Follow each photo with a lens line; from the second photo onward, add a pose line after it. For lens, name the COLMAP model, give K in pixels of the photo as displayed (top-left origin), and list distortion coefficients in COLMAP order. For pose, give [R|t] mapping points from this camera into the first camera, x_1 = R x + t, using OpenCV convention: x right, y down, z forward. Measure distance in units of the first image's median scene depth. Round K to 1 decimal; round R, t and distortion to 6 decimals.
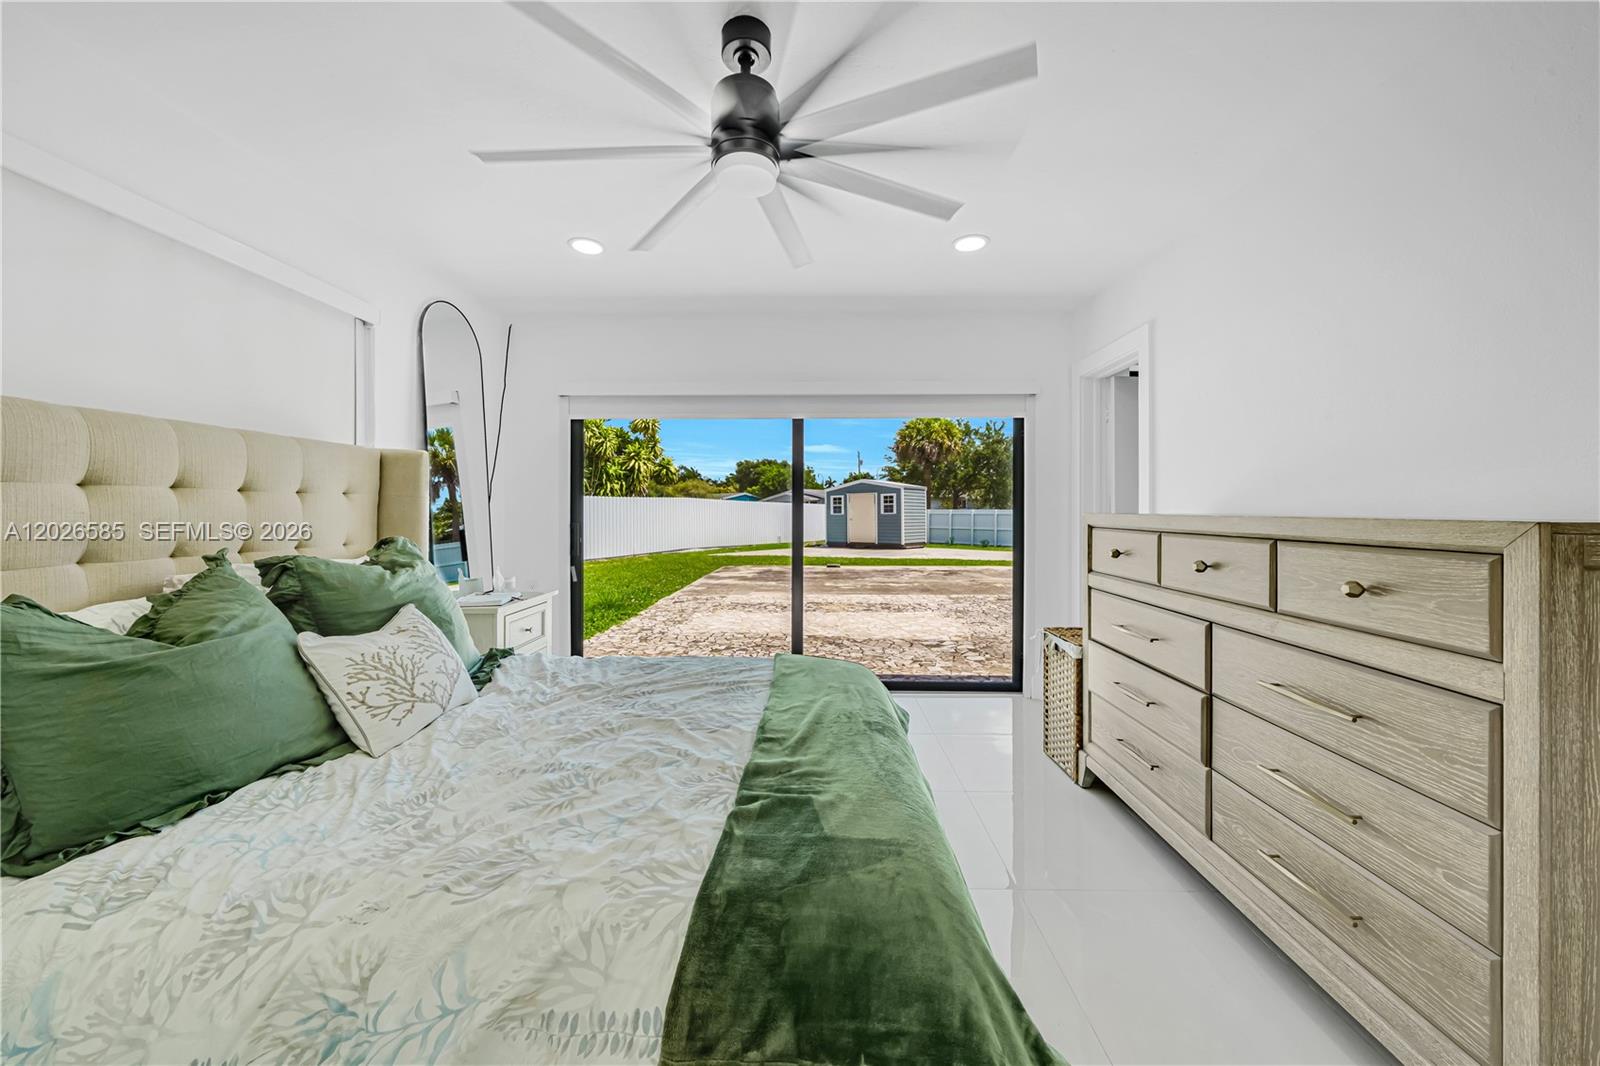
lens RADIAL K [[555.3, 0, 807.4], [0, 555.3, 515.3], [0, 0, 1]] dist [0.000895, -0.001962]
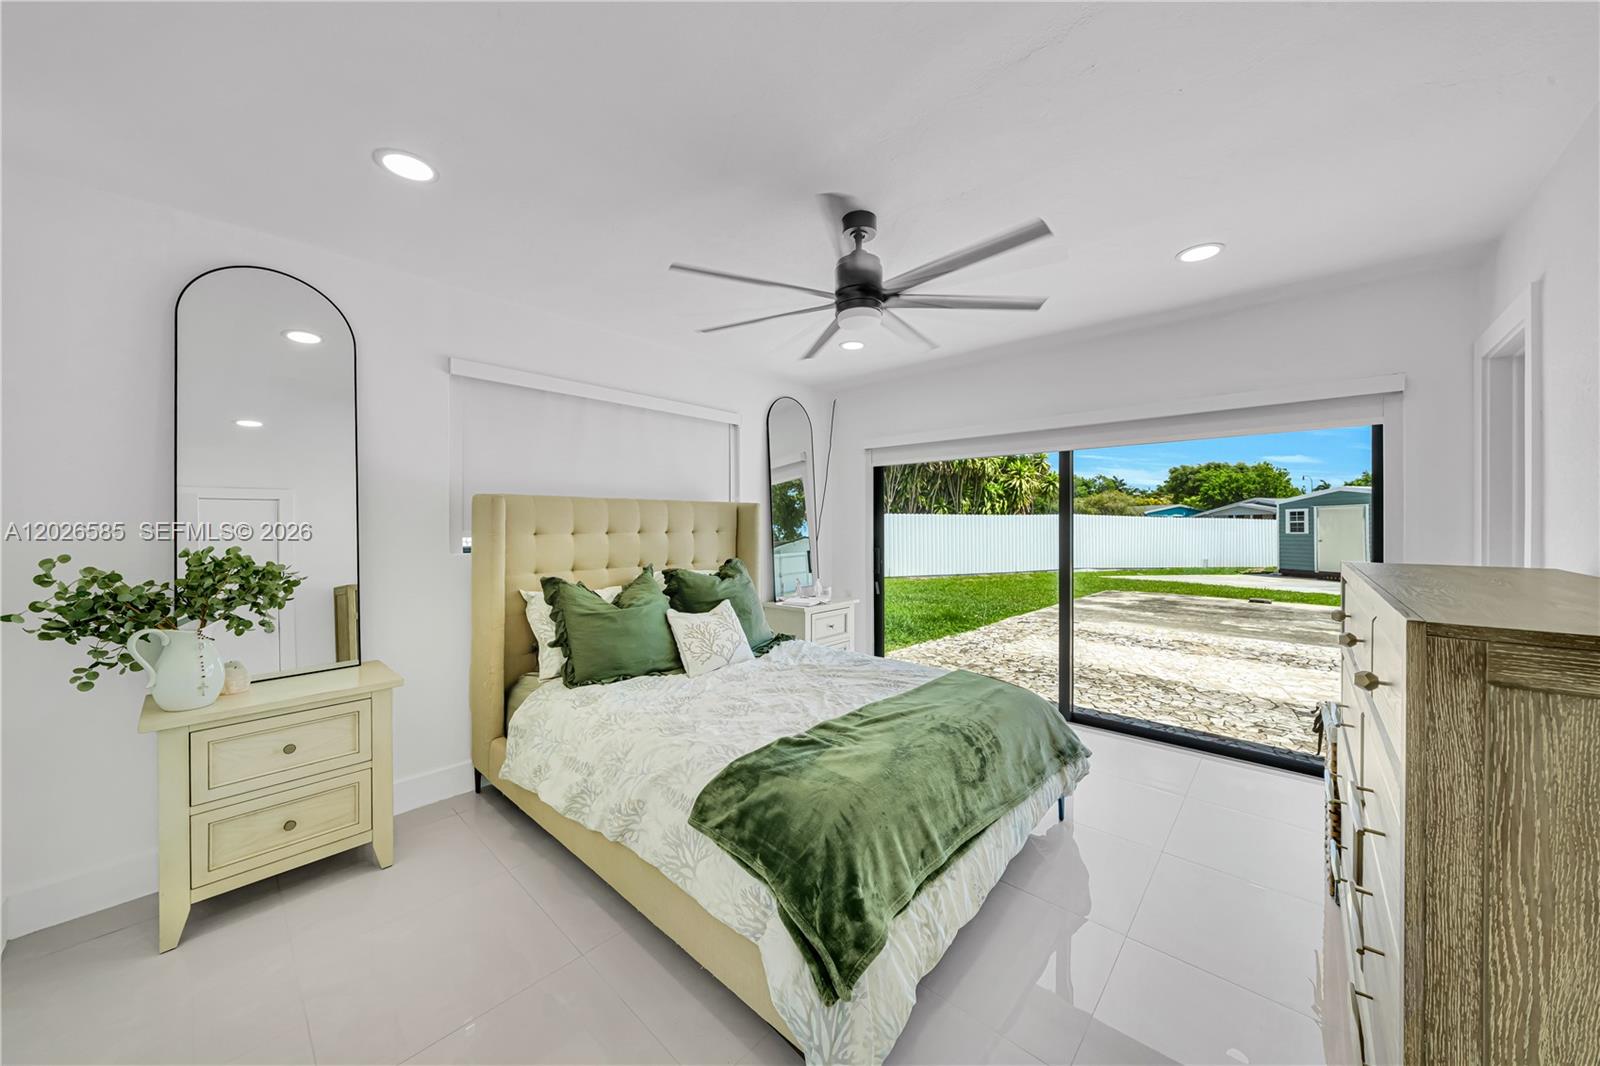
lens RADIAL K [[545.4, 0, 800.0], [0, 545.4, 533.0], [0, 0, 1]] dist [-0.001590, 0.000029]
pose [[0.758277, 0.010479, -0.651849, 0.635698], [-0.007709, 0.999945, 0.007108, -0.068676], [0.651887, -0.000365, 0.758316, -0.151835]]
